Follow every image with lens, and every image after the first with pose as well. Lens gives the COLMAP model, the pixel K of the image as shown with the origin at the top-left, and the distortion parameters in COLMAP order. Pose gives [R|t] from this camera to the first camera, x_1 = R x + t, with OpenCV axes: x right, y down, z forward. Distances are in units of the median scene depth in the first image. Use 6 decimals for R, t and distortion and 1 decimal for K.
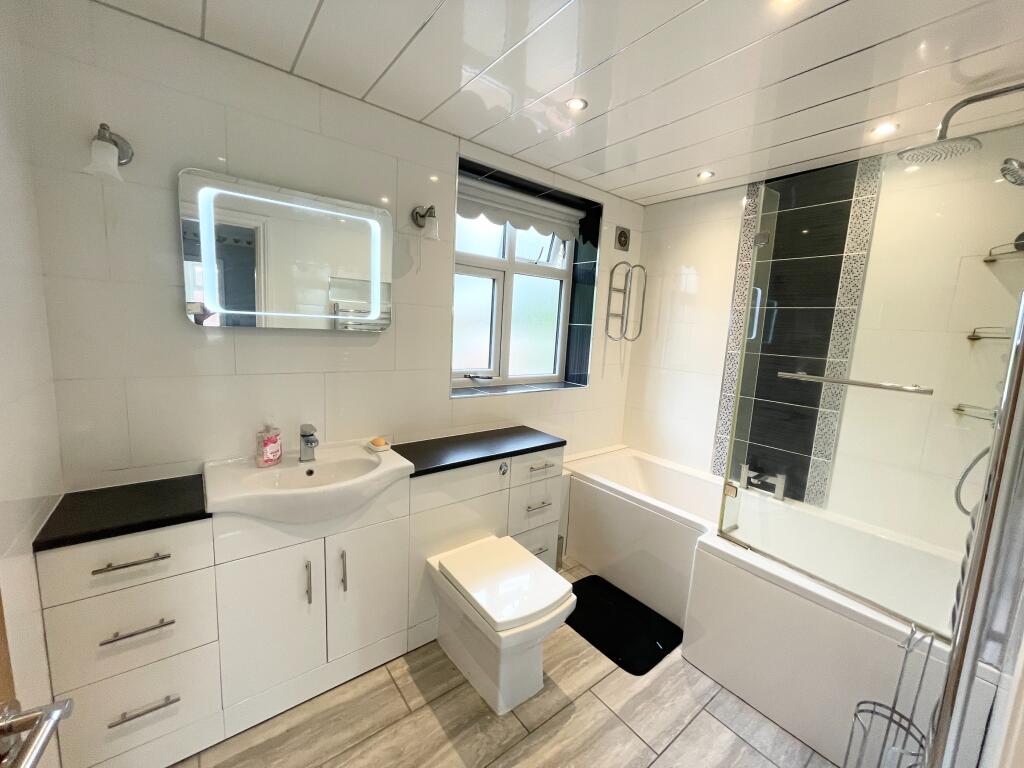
lens RADIAL K [[410.4, 0, 508.3], [0, 410.4, 380.3], [0, 0, 1]] dist [-0.002480, 0.000357]
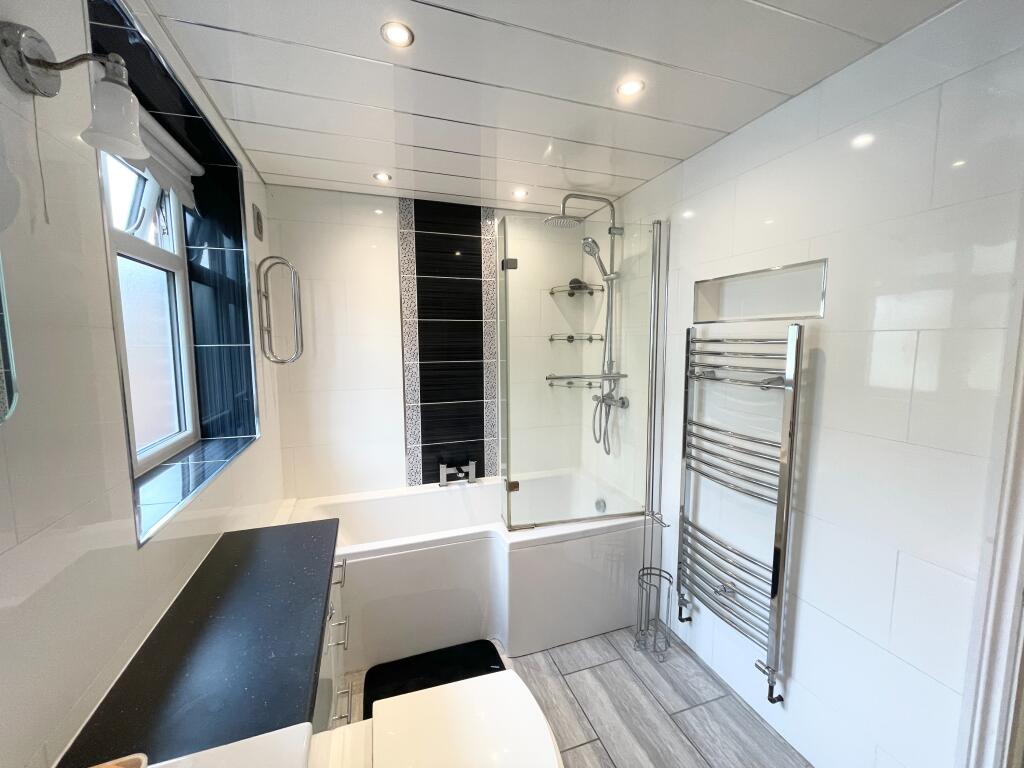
lens RADIAL K [[410.4, 0, 507.3], [0, 410.4, 383.8], [0, 0, 1]] dist [-0.002480, 0.000357]
pose [[0.327715, -0.153301, 0.932256, -0.365335], [0.147929, 0.982903, 0.109628, -0.104124], [-0.933124, 0.101981, 0.344790, 0.474131]]
